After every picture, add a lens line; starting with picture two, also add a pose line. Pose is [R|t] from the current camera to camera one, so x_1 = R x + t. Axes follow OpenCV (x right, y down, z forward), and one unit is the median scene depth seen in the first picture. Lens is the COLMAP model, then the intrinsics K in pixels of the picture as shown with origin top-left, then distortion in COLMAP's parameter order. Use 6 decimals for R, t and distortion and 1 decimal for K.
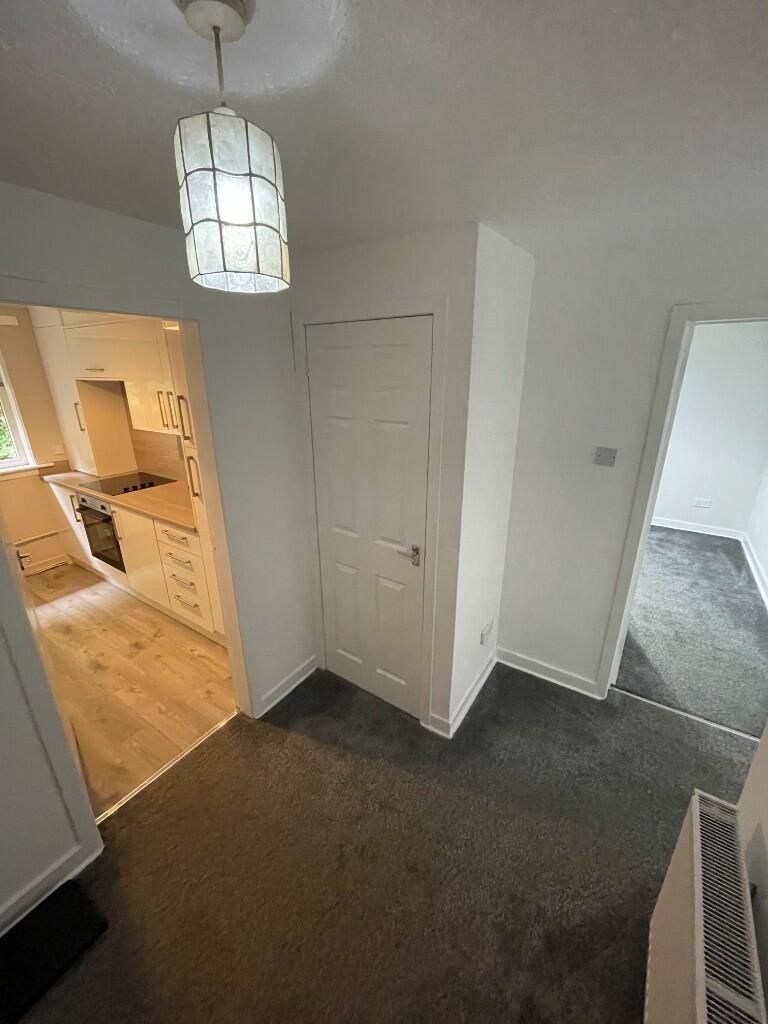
lens RADIAL K [[411.0, 0, 387.2], [0, 411.0, 508.6], [0, 0, 1]] dist [0.000594, 0.000790]
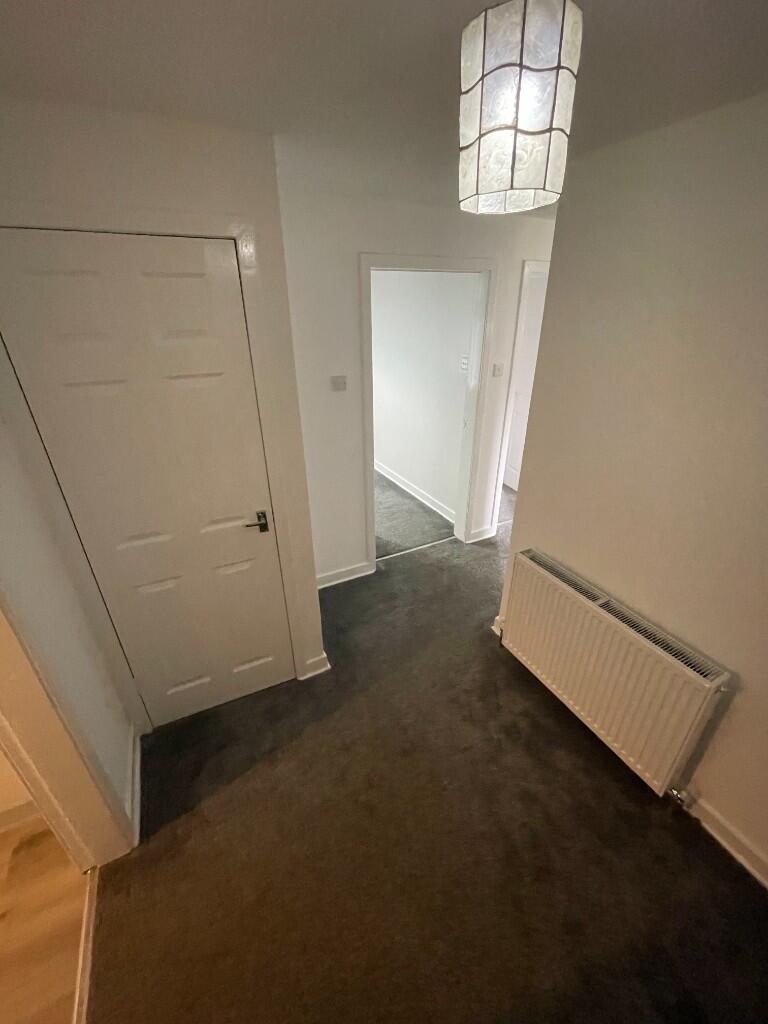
lens RADIAL K [[411.0, 0, 387.2], [0, 411.0, 508.6], [0, 0, 1]] dist [0.000594, 0.000790]
pose [[0.493808, -0.386383, 0.779014, -0.351421], [0.284848, 0.918307, 0.274909, -0.060371], [-0.821593, 0.086148, 0.563527, 0.181949]]
